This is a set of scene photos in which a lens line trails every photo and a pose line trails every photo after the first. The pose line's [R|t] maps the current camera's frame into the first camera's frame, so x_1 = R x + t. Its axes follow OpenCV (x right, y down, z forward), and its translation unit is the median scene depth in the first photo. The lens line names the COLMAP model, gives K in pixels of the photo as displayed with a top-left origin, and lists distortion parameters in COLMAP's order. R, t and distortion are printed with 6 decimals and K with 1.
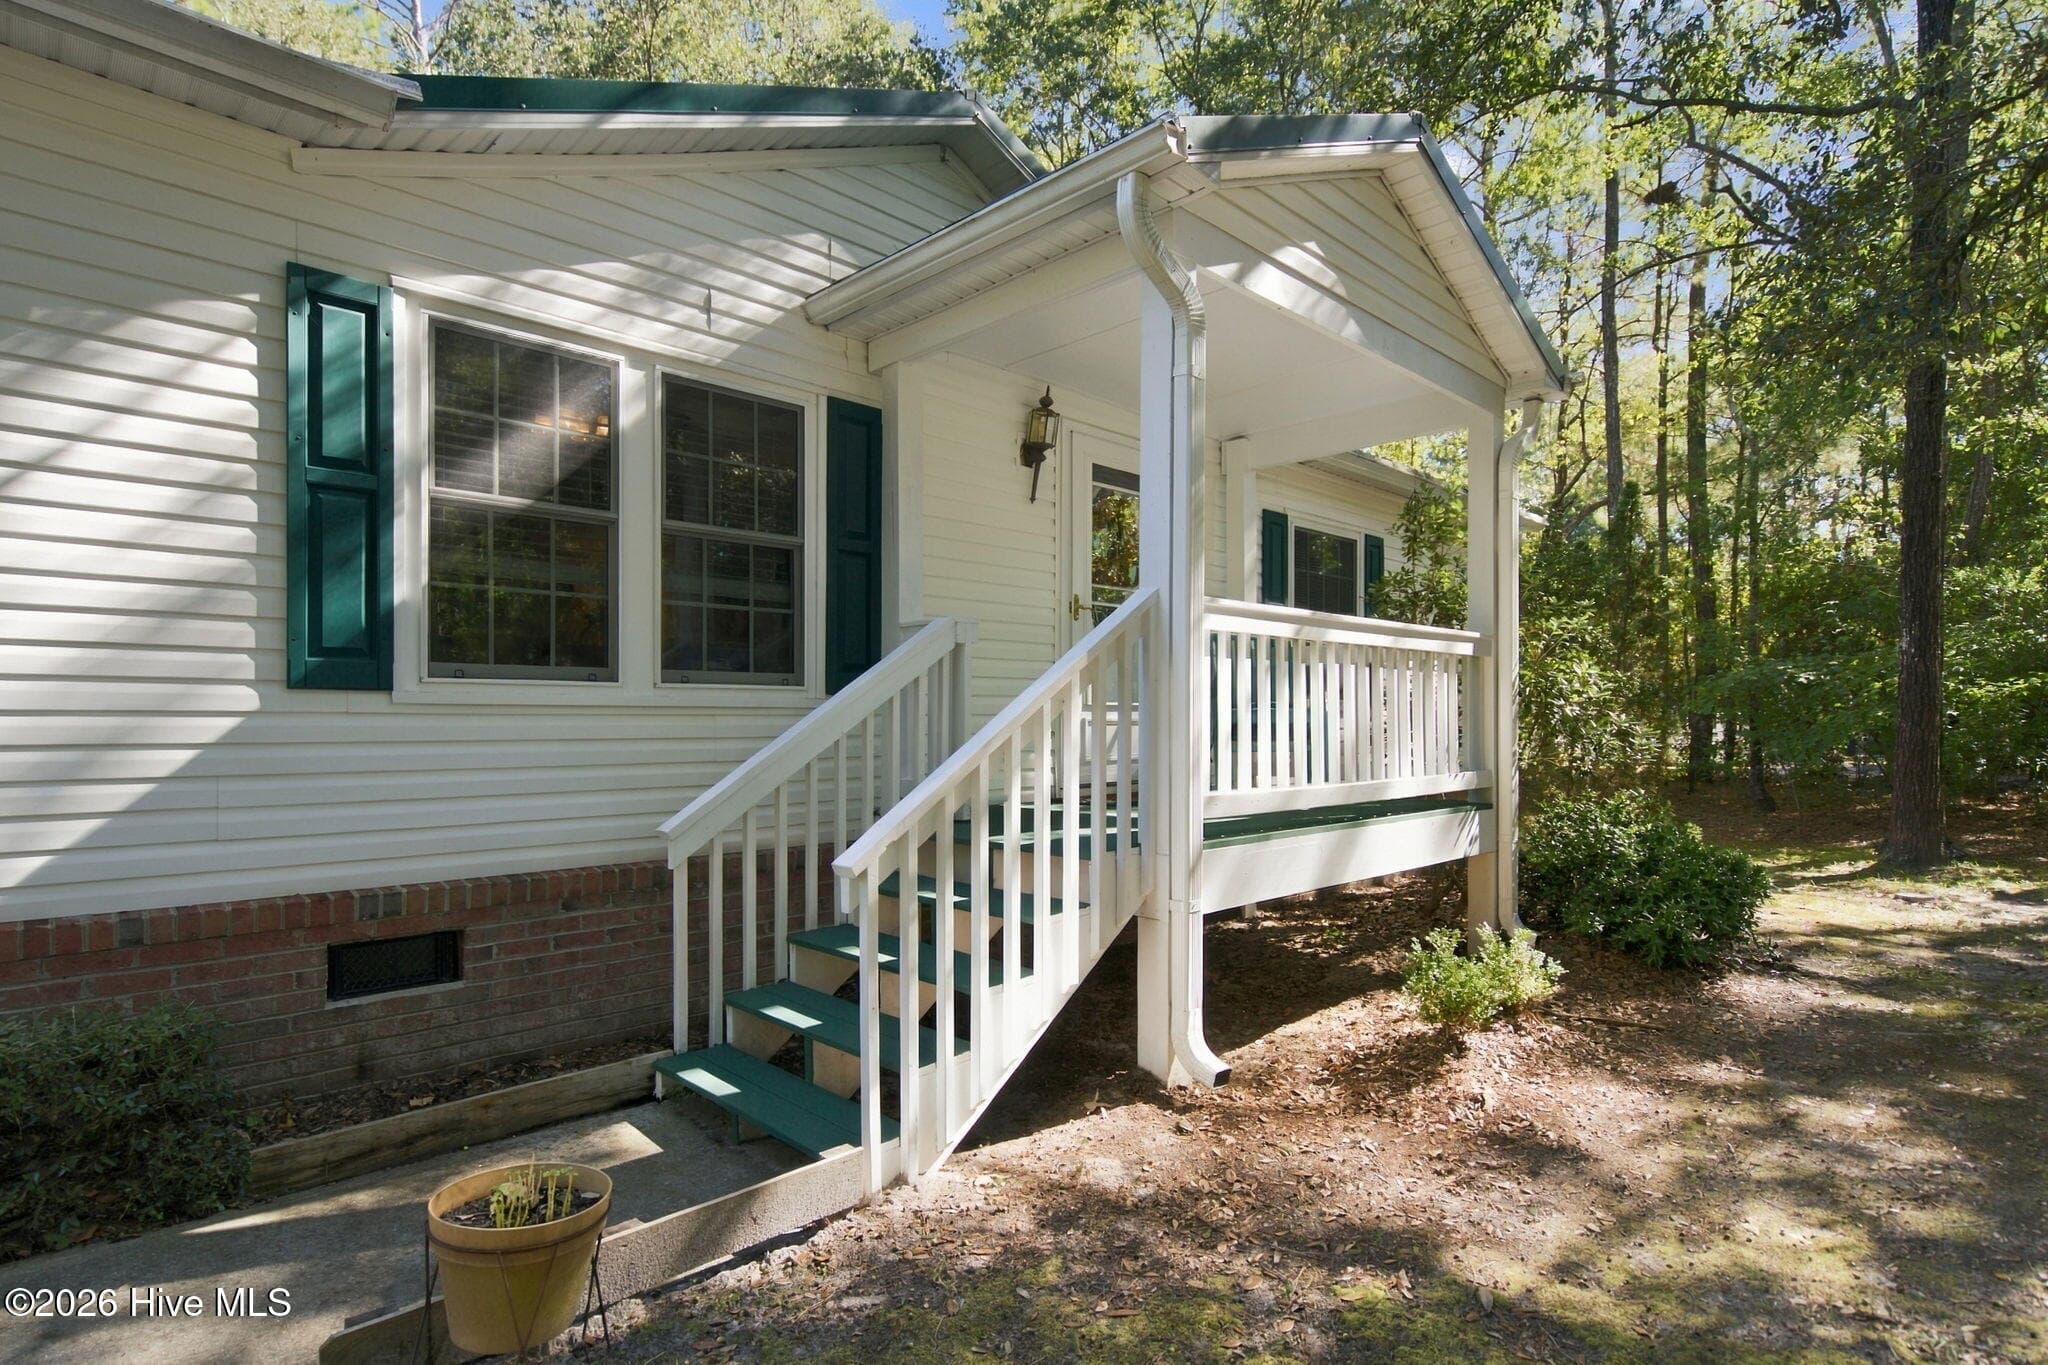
lens RADIAL K [[1067.3, 0, 1024.4], [0, 1067.3, 704.6], [0, 0, 1]] dist [0.003979, 0.000038]
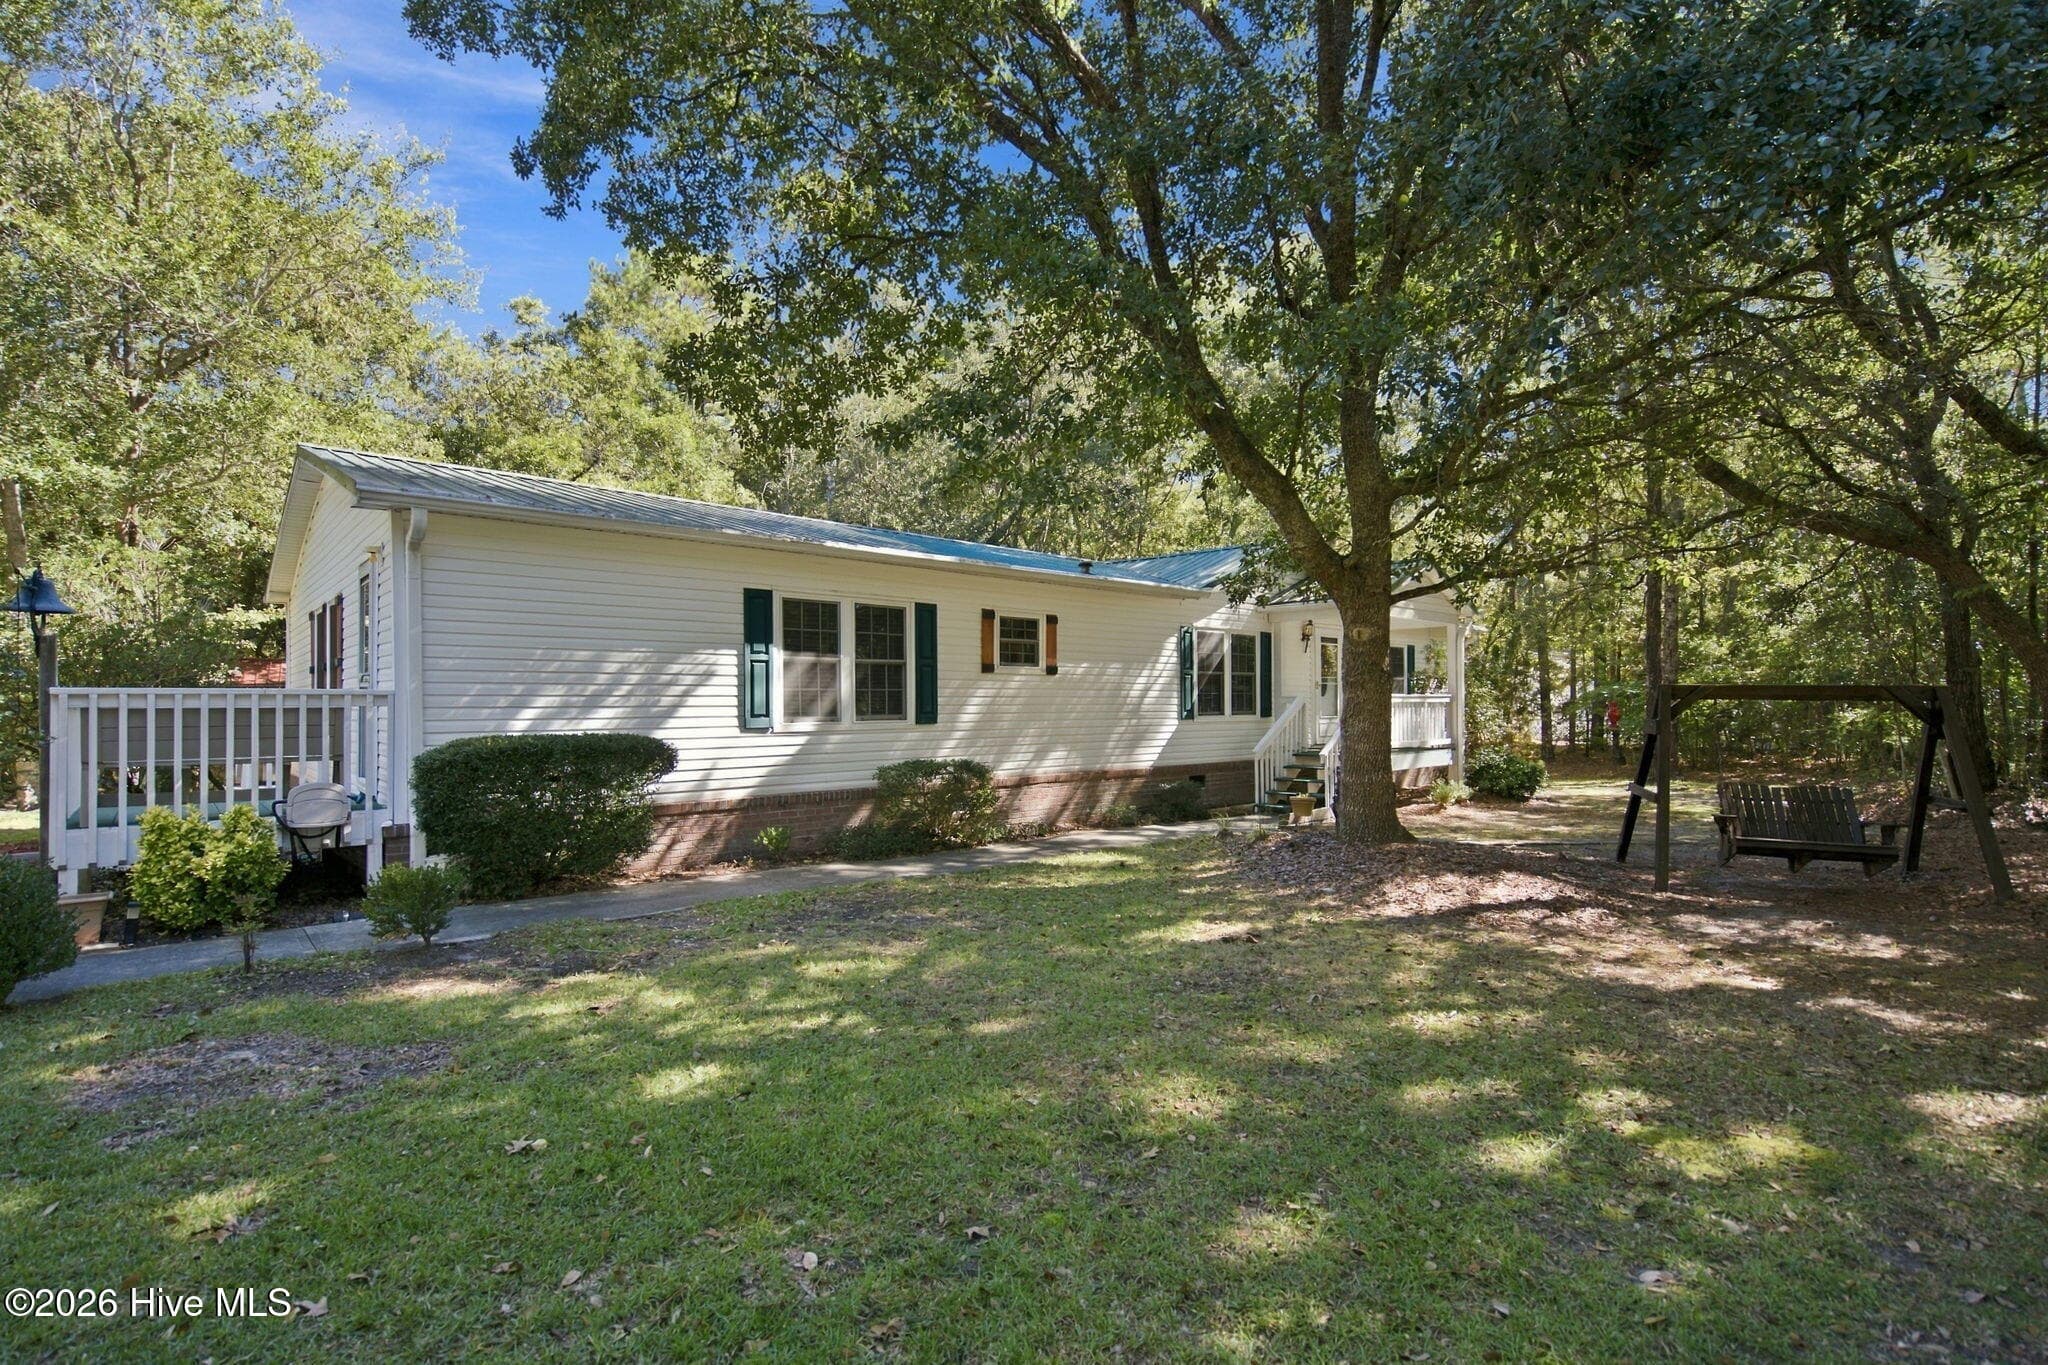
lens RADIAL K [[965.8, 0, 1028.5], [0, 965.8, 696.4], [0, 0, 1]] dist [0.013938, 0.000134]
pose [[0.999639, -0.002511, -0.026753, -0.726552], [0.002743, 0.999959, 0.008632, -0.090159], [0.026730, -0.008703, 0.999605, -1.844300]]
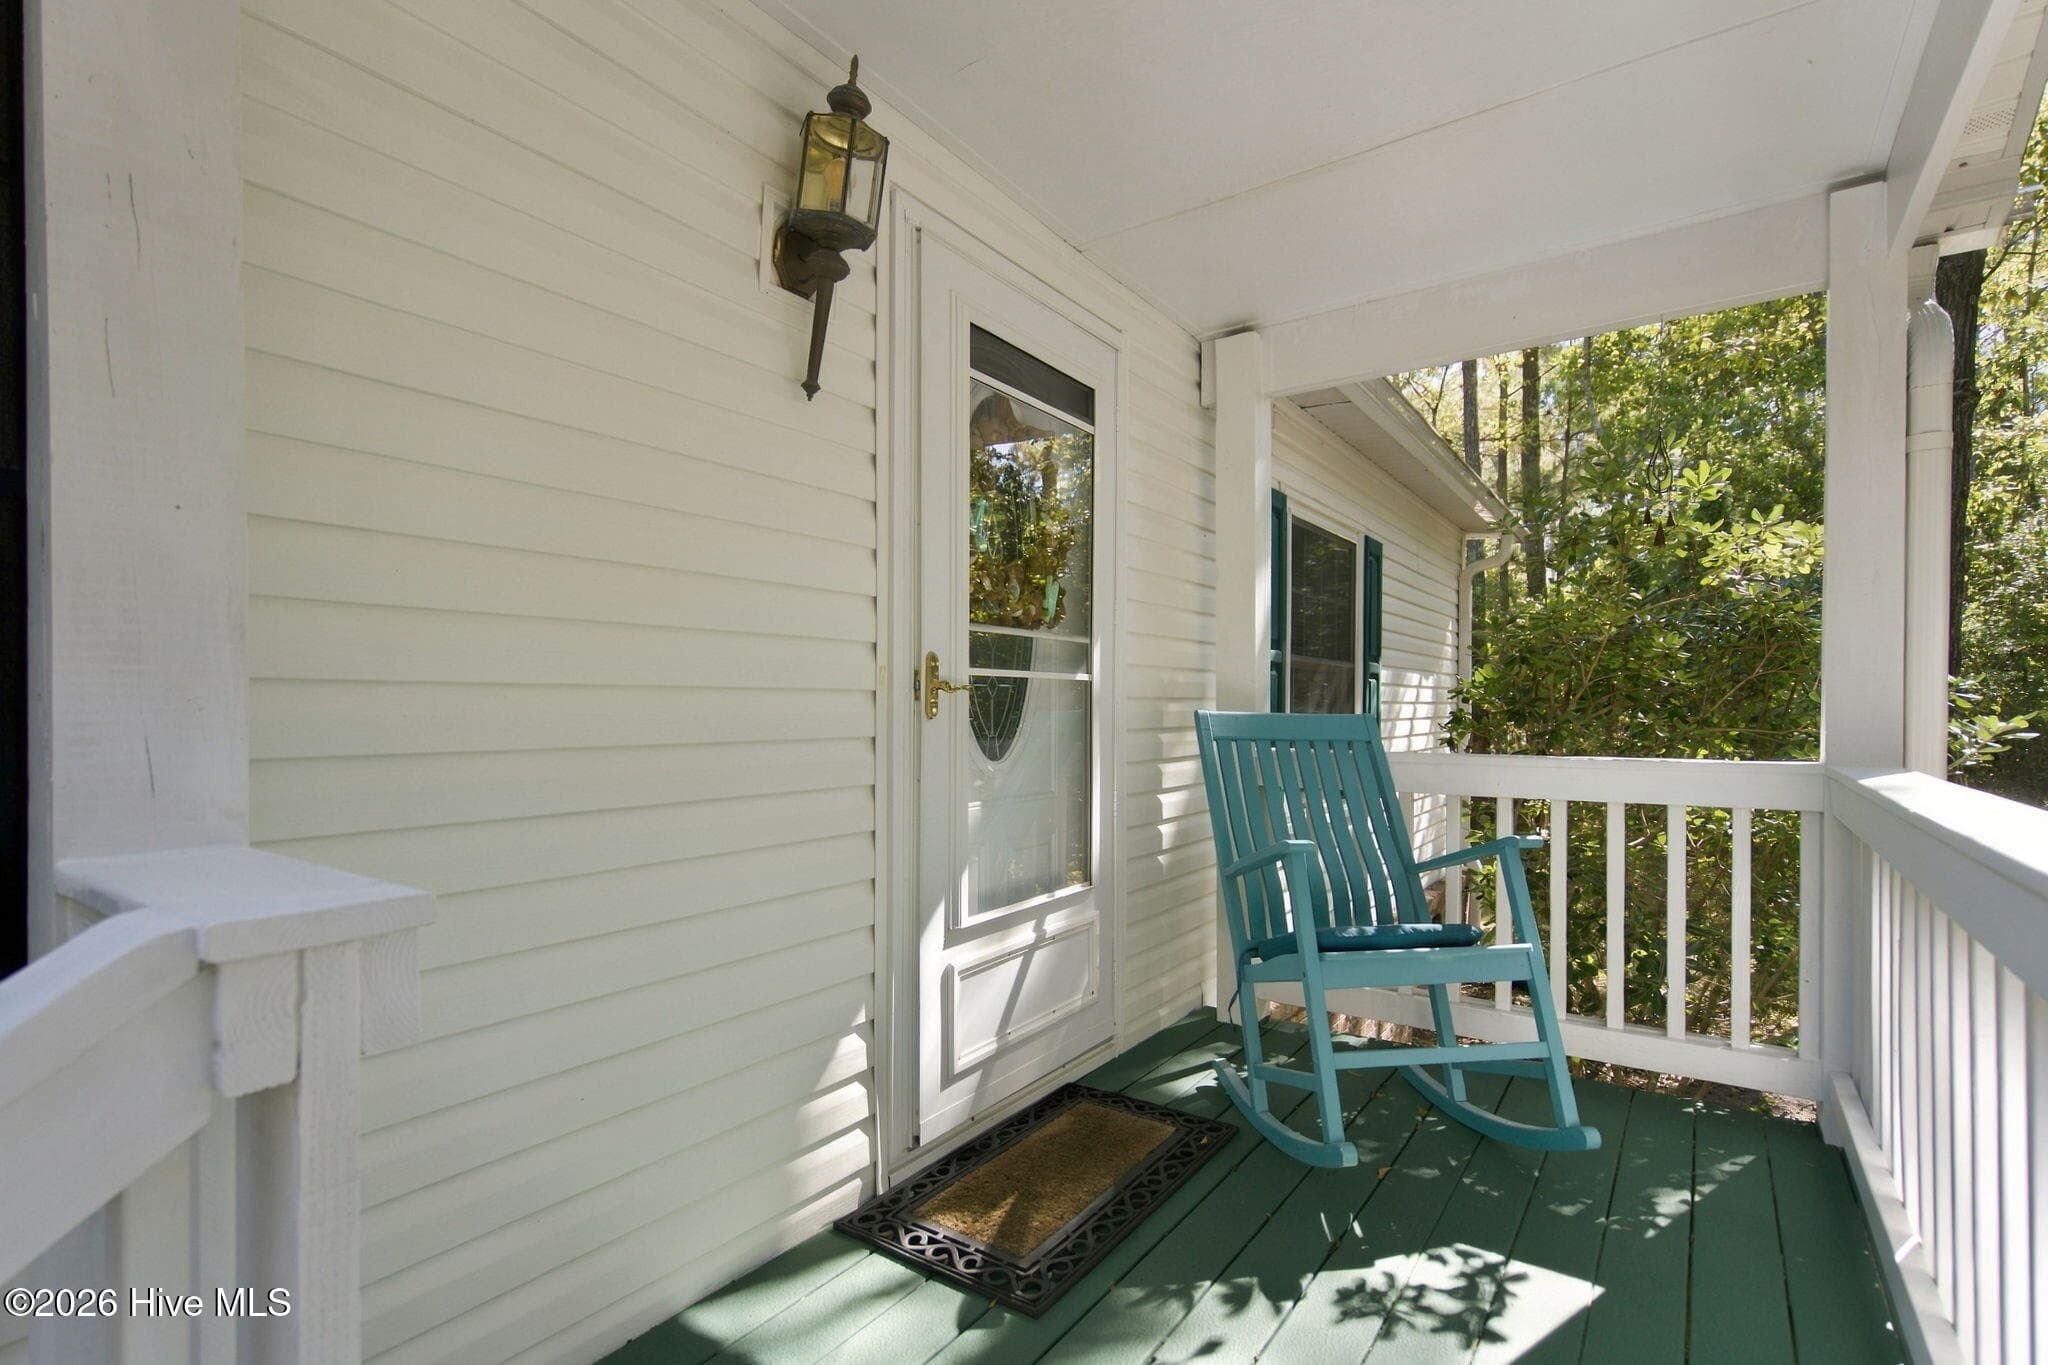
lens RADIAL K [[965.8, 0, 1025.3], [0, 965.8, 691.0], [0, 0, 1]] dist [0.013938, 0.000134]
pose [[0.983468, 0.000740, 0.181080, 0.019457], [-0.000881, 0.999999, 0.000695, -0.093544], [-0.181079, -0.000843, 0.983468, 0.679724]]
